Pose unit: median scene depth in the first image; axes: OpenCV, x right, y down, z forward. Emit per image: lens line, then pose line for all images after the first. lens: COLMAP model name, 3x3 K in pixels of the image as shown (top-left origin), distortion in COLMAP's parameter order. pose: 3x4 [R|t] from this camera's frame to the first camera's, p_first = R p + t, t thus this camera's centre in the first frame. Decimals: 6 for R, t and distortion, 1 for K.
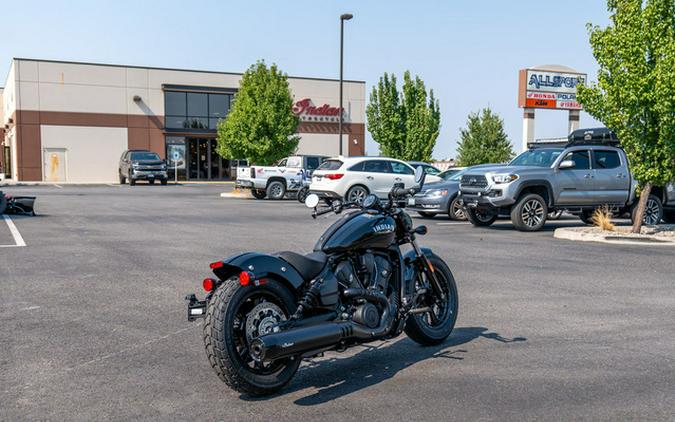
lens RADIAL K [[903.0, 0, 337.5], [0, 903.0, 211.0], [0, 0, 1]] dist [0.188106, -0.020504]
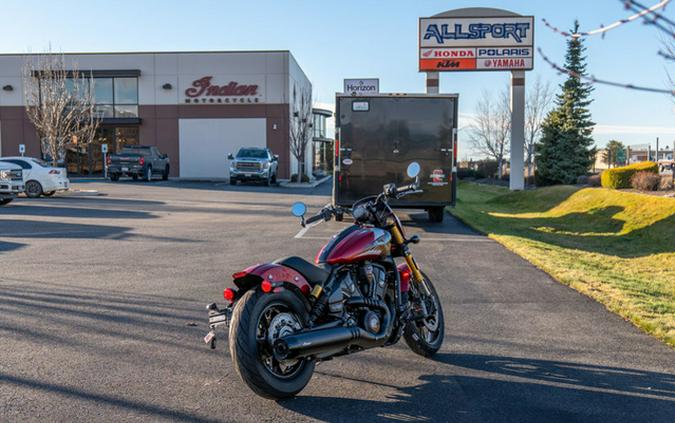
lens RADIAL K [[903.0, 0, 337.5], [0, 903.0, 211.5], [0, 0, 1]] dist [0.188106, -0.020504]
pose [[0.885253, 0.005697, -0.465074, 0.455183], [0.002535, 0.999851, 0.017072, -0.014315], [0.465102, -0.016292, 0.885107, 0.313236]]
